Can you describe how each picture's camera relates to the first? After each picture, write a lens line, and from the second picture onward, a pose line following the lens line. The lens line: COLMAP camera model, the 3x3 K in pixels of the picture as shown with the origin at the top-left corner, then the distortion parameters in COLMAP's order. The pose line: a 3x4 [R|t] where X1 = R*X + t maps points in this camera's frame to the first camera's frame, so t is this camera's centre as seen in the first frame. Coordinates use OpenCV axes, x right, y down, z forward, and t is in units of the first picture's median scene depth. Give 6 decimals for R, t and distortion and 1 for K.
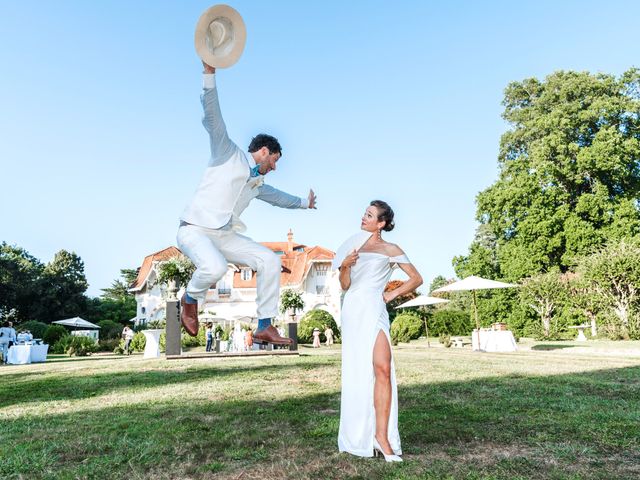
lens RADIAL K [[506.5, 0, 320.0], [0, 506.5, 240.0], [0, 0, 1]] dist [-0.000187, -0.000877]
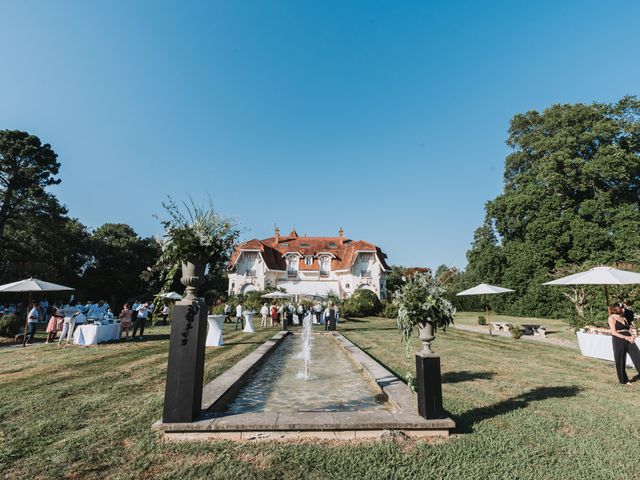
lens RADIAL K [[332.1, 0, 320.0], [0, 332.1, 240.0], [0, 0, 1]] dist [-0.001479, -0.000406]
pose [[0.994471, 0.015487, -0.103863, -0.026930], [-0.015291, 0.999879, 0.002682, 0.011799], [0.103892, -0.001079, 0.994588, 0.146108]]
